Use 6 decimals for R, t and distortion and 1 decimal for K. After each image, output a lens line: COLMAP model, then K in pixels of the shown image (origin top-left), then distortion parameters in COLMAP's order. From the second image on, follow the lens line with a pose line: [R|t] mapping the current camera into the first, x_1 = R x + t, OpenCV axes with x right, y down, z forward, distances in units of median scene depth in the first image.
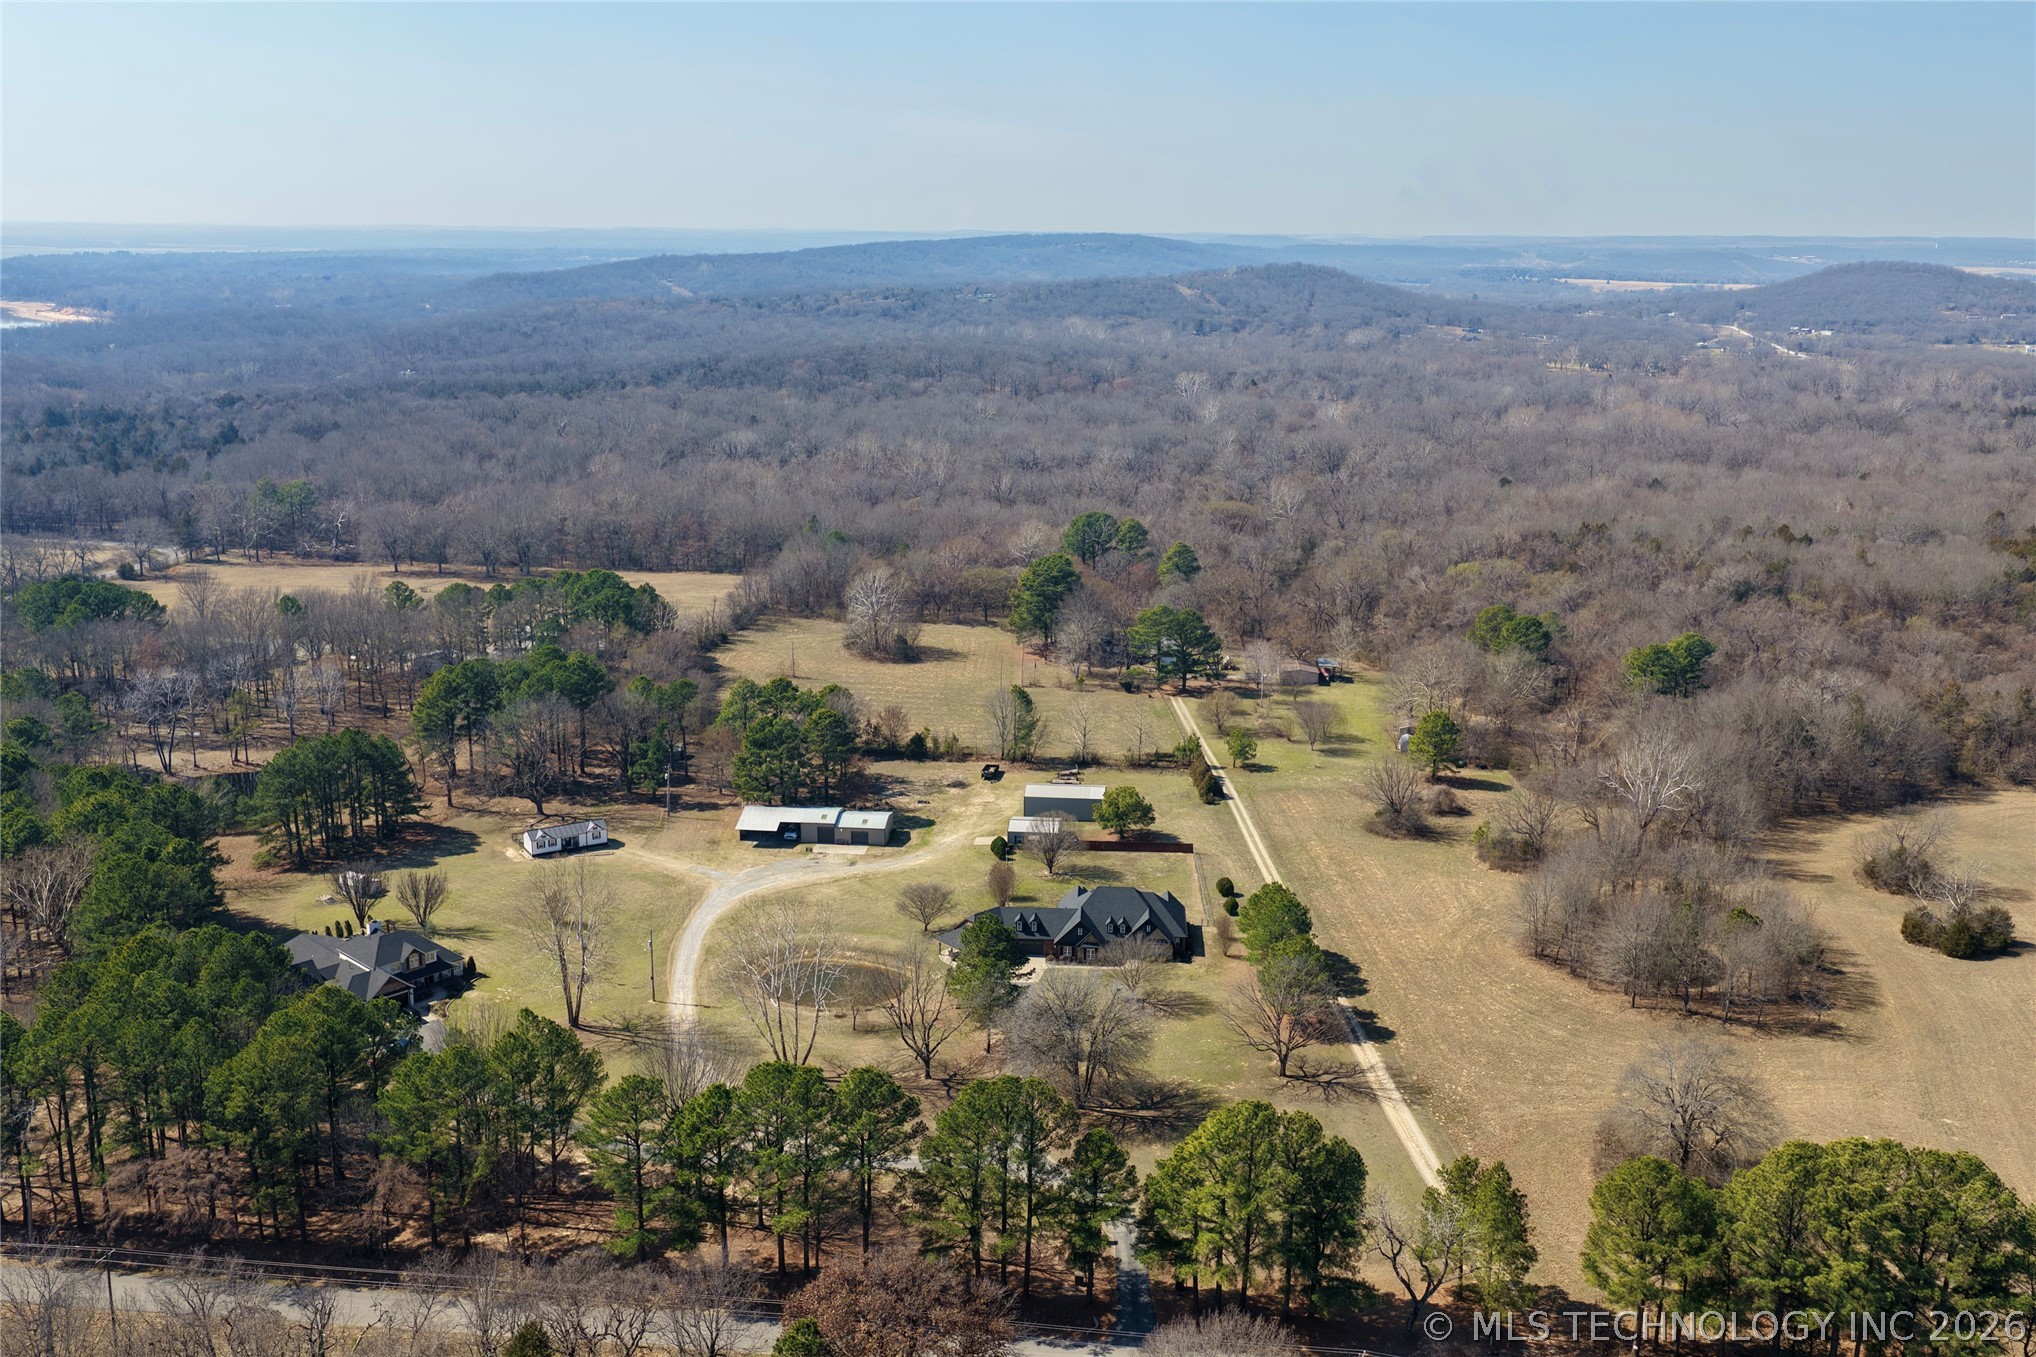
lens RADIAL K [[1822.1, 0, 1021.1], [0, 1822.1, 676.3], [0, 0, 1]] dist [-0.006196, 0.022812]
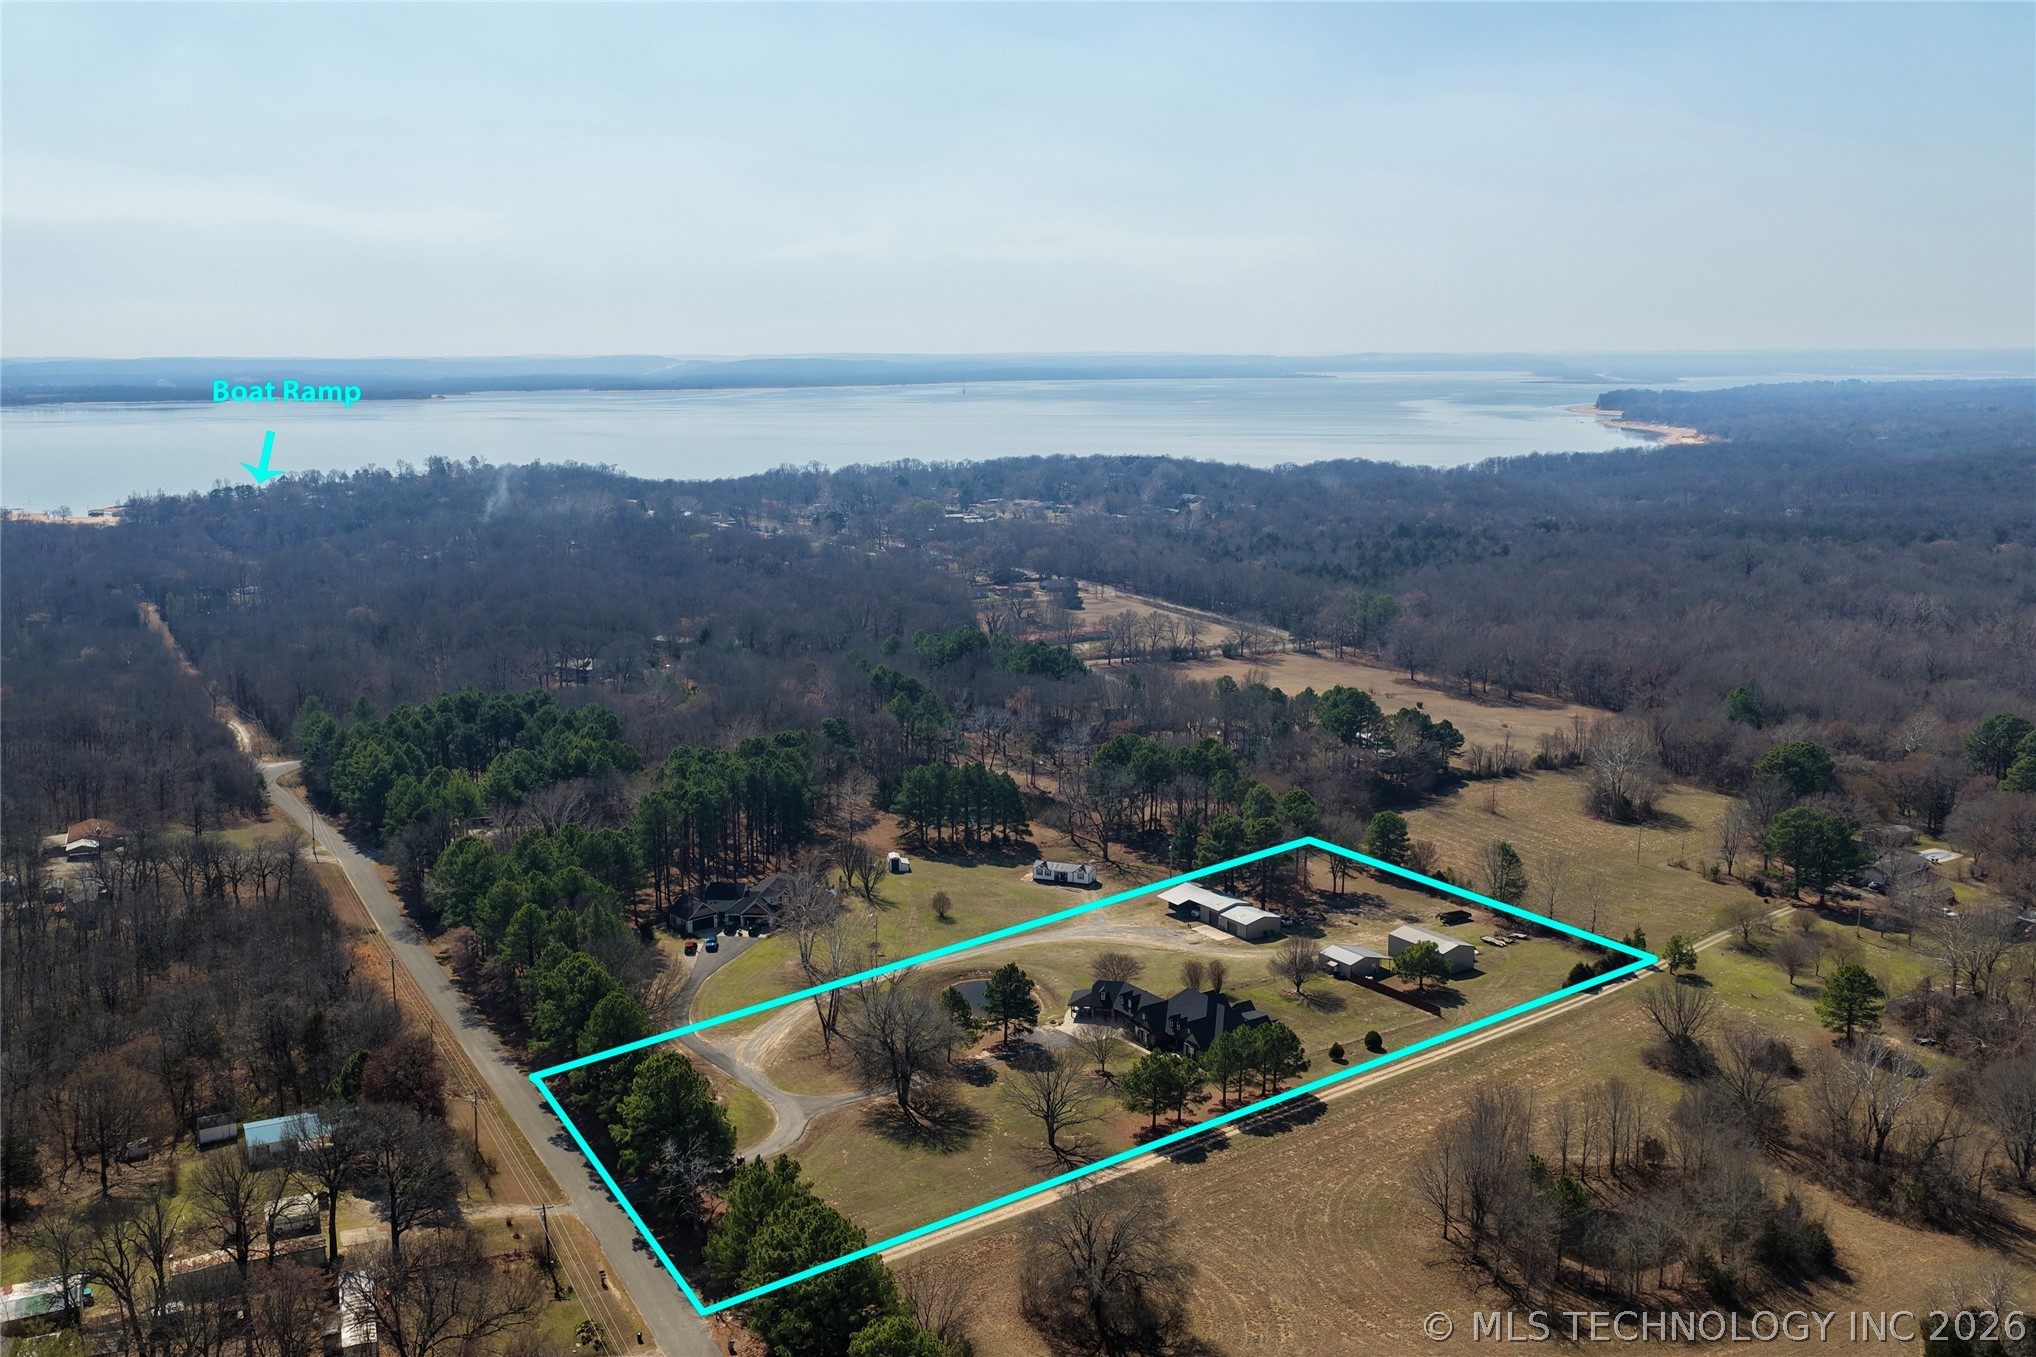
lens RADIAL K [[1822.1, 0, 1021.1], [0, 1822.1, 676.3], [0, 0, 1]] dist [-0.006196, 0.022812]
pose [[0.610657, 0.127120, -0.781625, 0.653835], [-0.178470, 0.983731, 0.020557, -0.063000], [0.771522, 0.126943, 0.623410, 0.139216]]
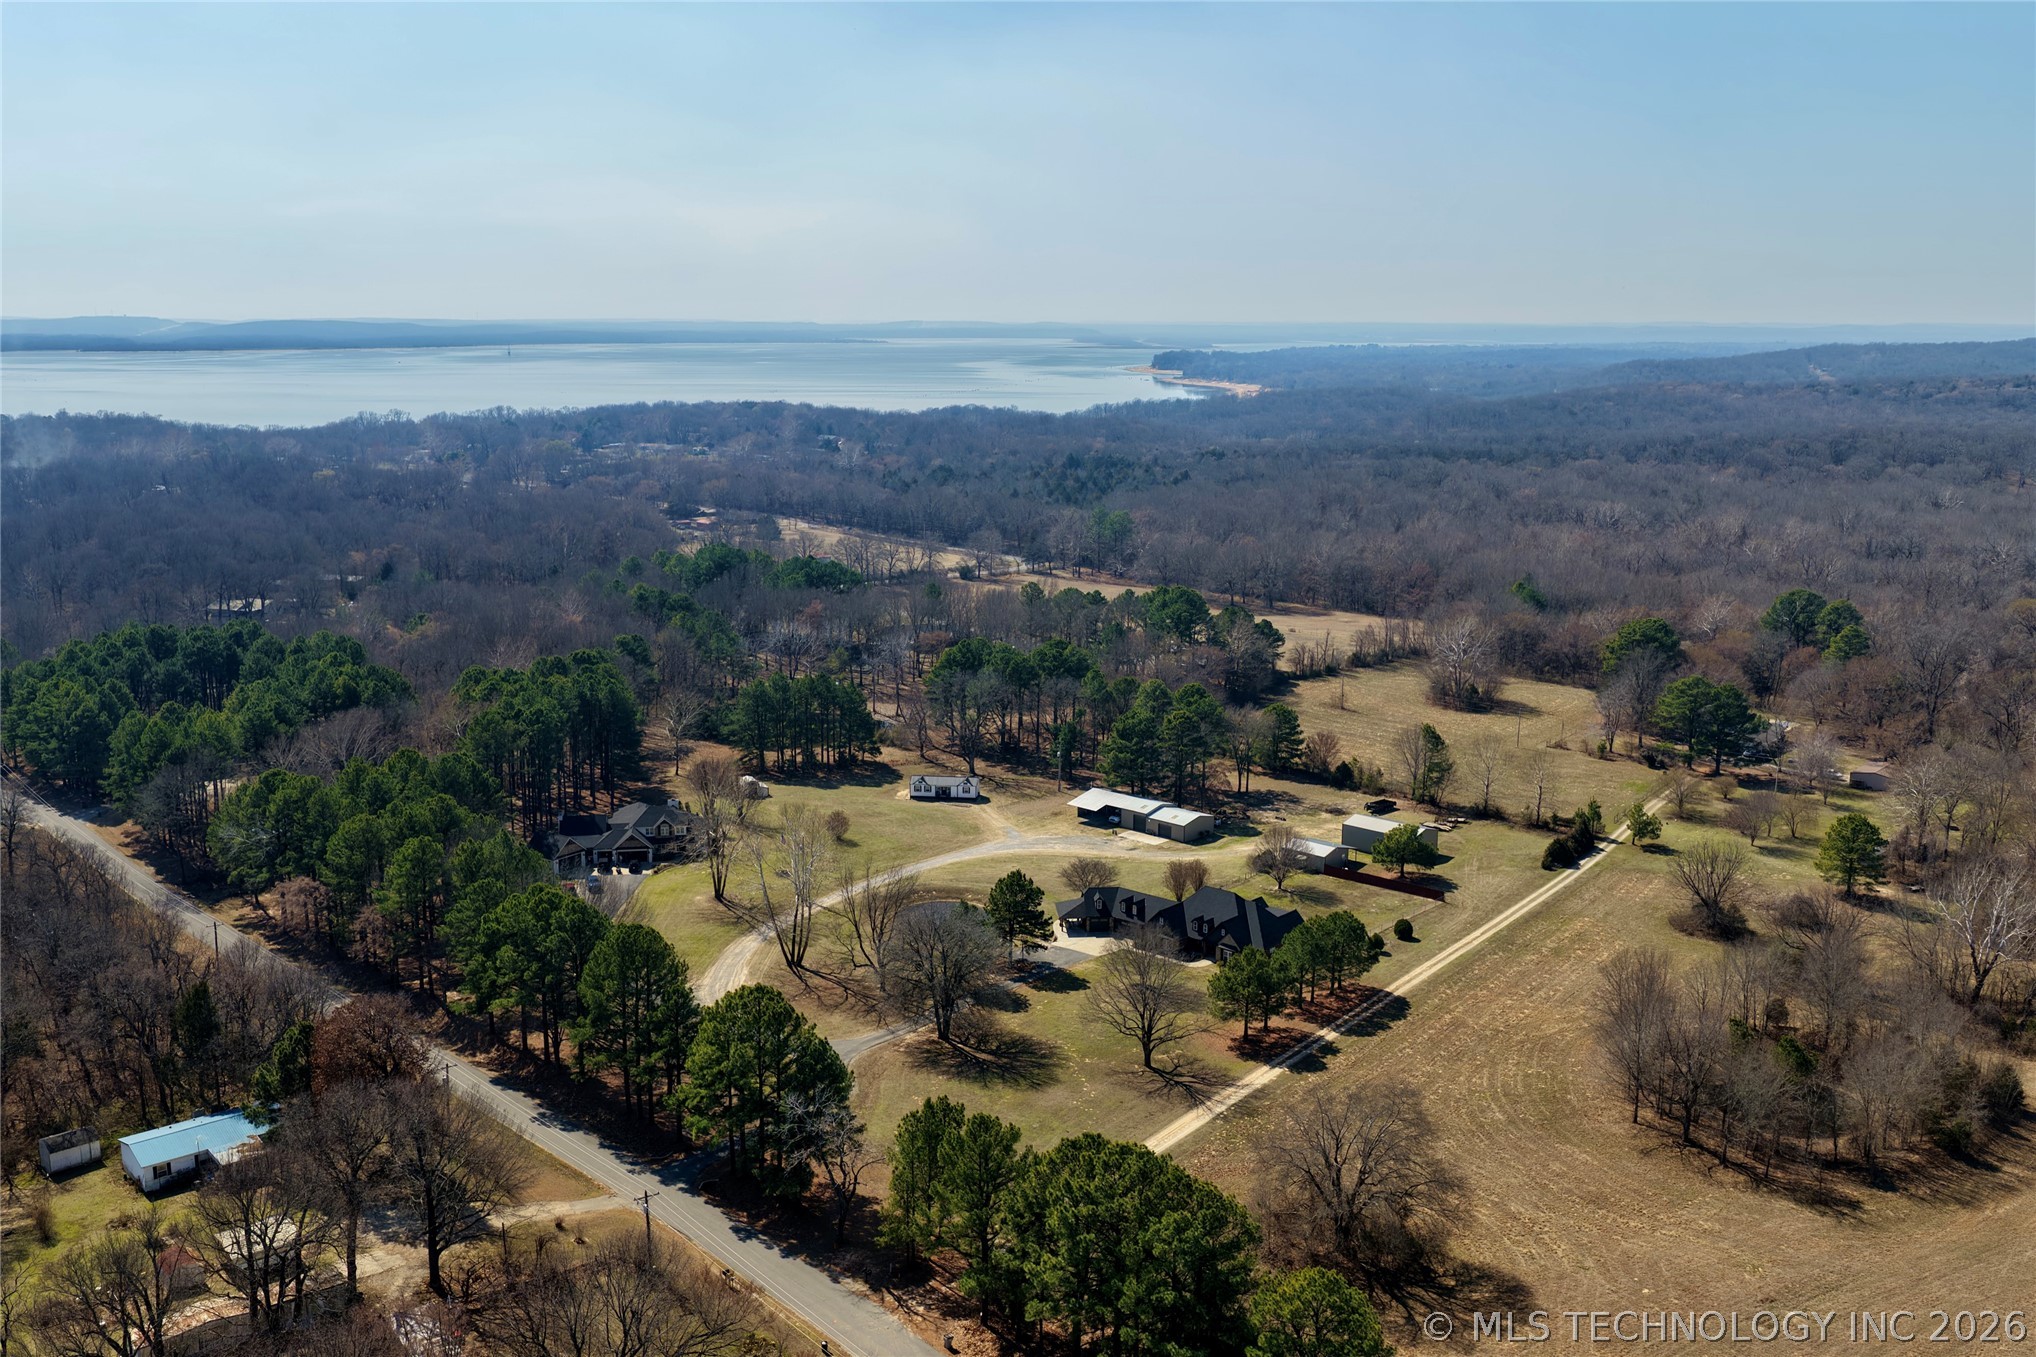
lens RADIAL K [[1822.1, 0, 1021.1], [0, 1822.1, 676.3], [0, 0, 1]] dist [-0.006196, 0.022812]
pose [[0.787616, 0.110974, -0.606091, 0.432199], [-0.142245, 0.989825, -0.003612, 0.014502], [0.599523, 0.089058, 0.795387, 0.097009]]
